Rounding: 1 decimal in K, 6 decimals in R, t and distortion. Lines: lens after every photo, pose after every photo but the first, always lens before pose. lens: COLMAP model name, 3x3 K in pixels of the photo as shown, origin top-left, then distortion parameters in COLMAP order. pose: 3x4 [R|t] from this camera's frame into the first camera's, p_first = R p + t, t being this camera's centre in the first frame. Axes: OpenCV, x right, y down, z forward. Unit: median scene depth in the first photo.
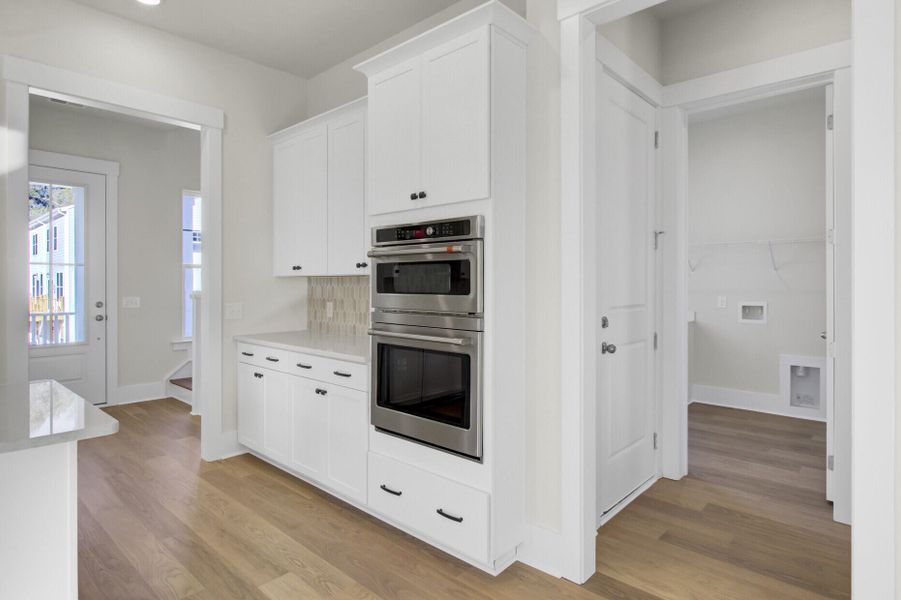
lens RADIAL K [[497.2, 0, 450.2], [0, 497.2, 282.1], [0, 0, 1]] dist [0.001889, 0.000775]
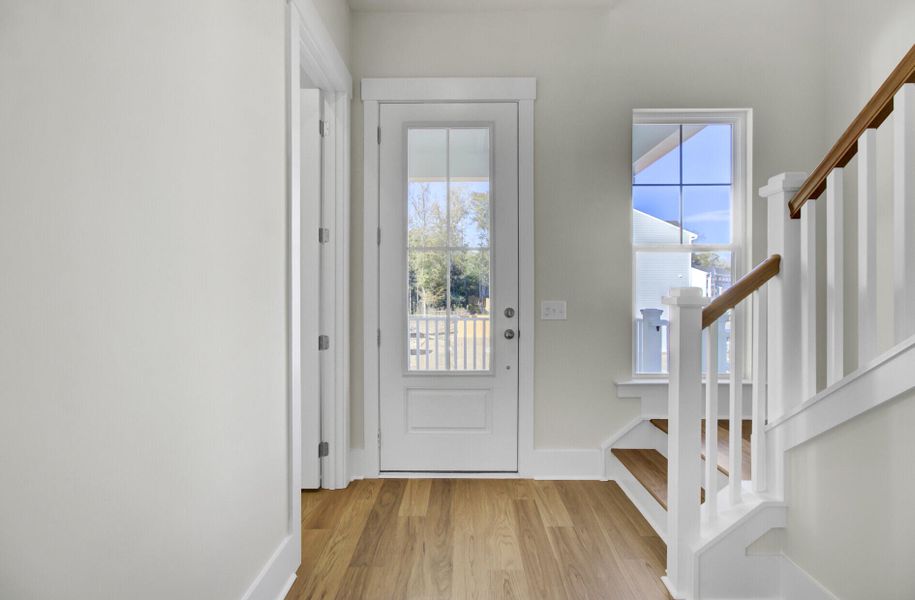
lens RADIAL K [[428.4, 0, 461.9], [0, 428.4, 292.0], [0, 0, 1]] dist [-0.000699, 0.000712]
pose [[0.670379, -0.002128, -0.742016, -0.345166], [0.002820, 0.999996, -0.000320, 0.019259], [0.742014, -0.001878, 0.670382, 0.592292]]
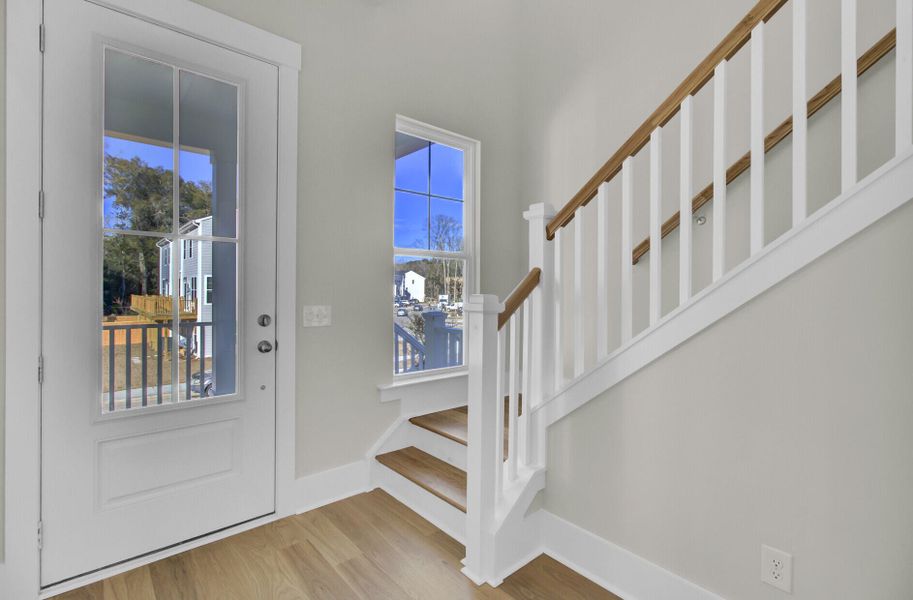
lens RADIAL K [[424.3, 0, 462.0], [0, 424.3, 287.7], [0, 0, 1]] dist [-0.011321, 0.005273]
pose [[0.995003, 0.008158, -0.099513, -0.457850], [-0.008401, 0.999963, -0.002020, 0.011185], [0.099493, 0.002846, 0.995034, 0.585918]]
